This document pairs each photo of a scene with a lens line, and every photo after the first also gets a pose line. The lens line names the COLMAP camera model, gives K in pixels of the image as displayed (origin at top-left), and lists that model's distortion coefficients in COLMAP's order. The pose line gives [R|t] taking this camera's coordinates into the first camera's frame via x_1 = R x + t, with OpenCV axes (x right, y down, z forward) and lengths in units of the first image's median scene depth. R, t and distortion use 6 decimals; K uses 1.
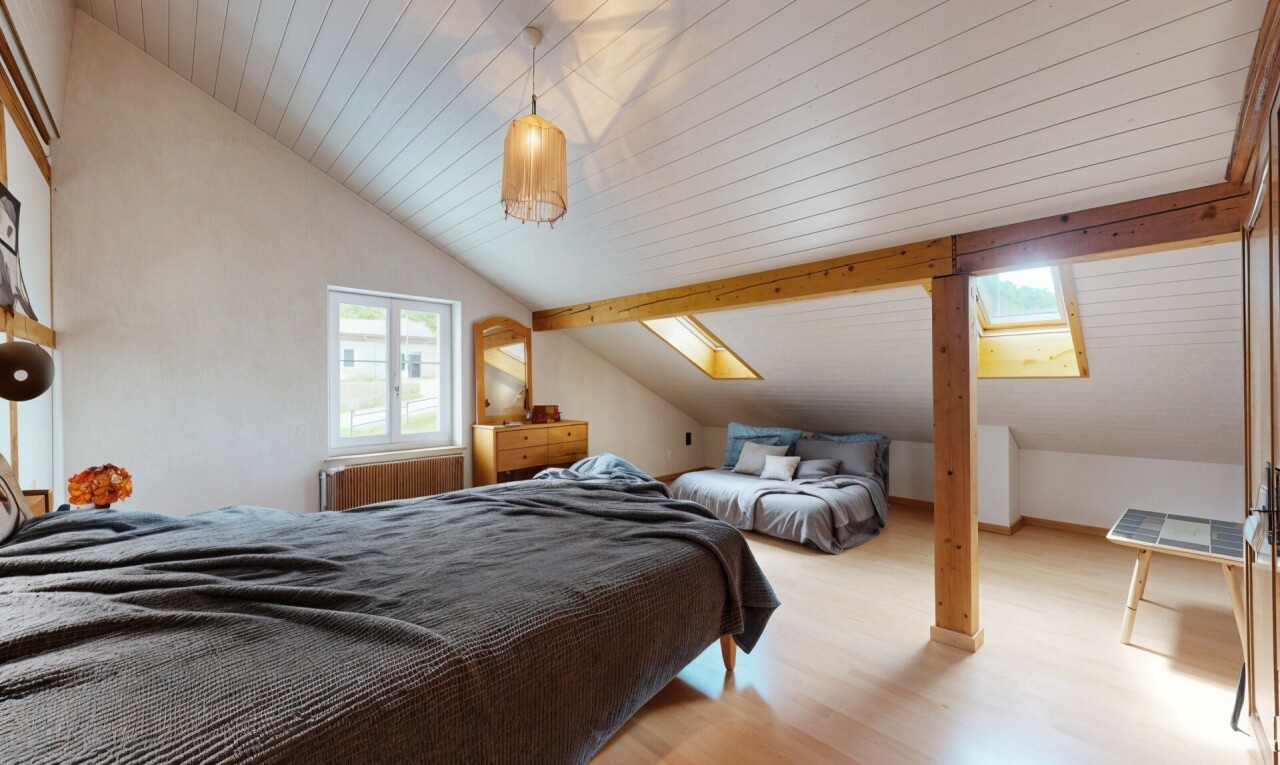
lens RADIAL K [[493.4, 0, 640.0], [0, 493.4, 382.5], [0, 0, 1]] dist [-0.000228, 0.000012]
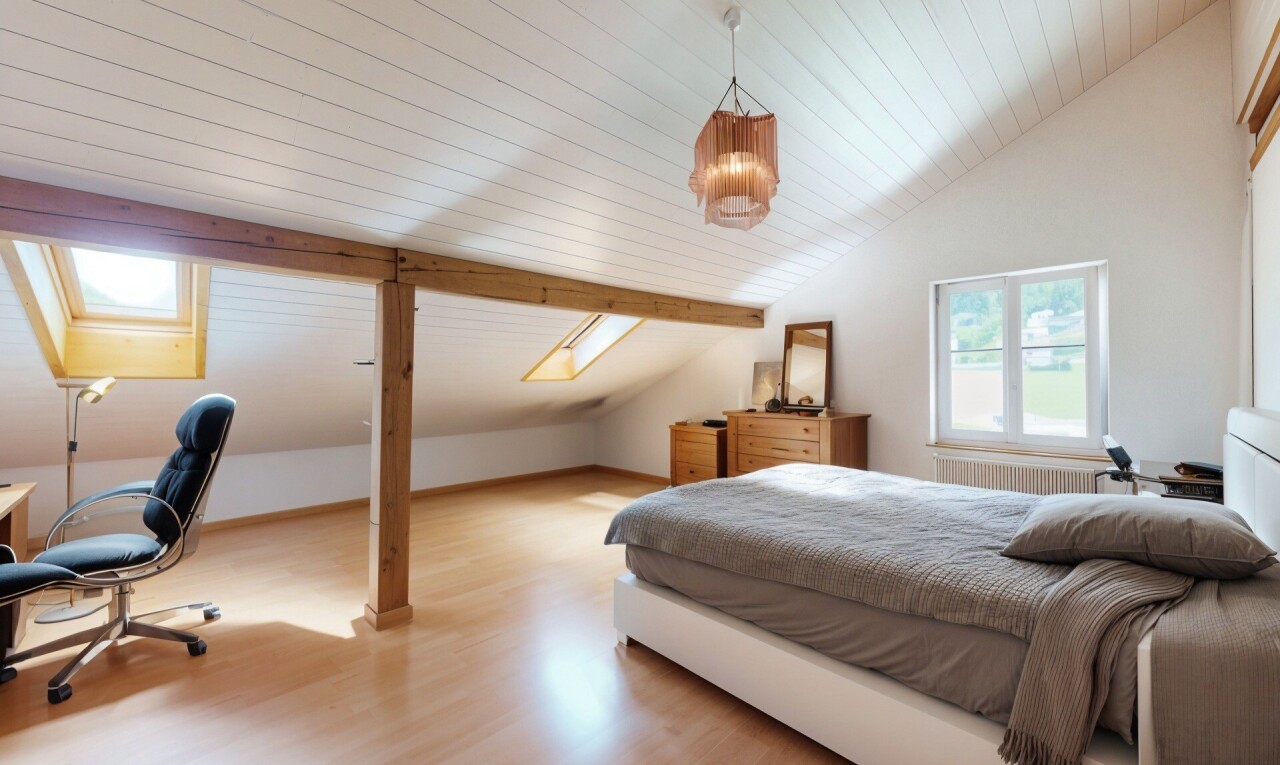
lens RADIAL K [[493.4, 0, 640.0], [0, 493.4, 382.5], [0, 0, 1]] dist [-0.000228, 0.000012]
pose [[-0.022504, 0.008535, 0.999710, -0.474063], [-0.003788, 0.999956, -0.008622, 0.009682], [-0.999740, -0.003981, -0.022470, 0.483453]]
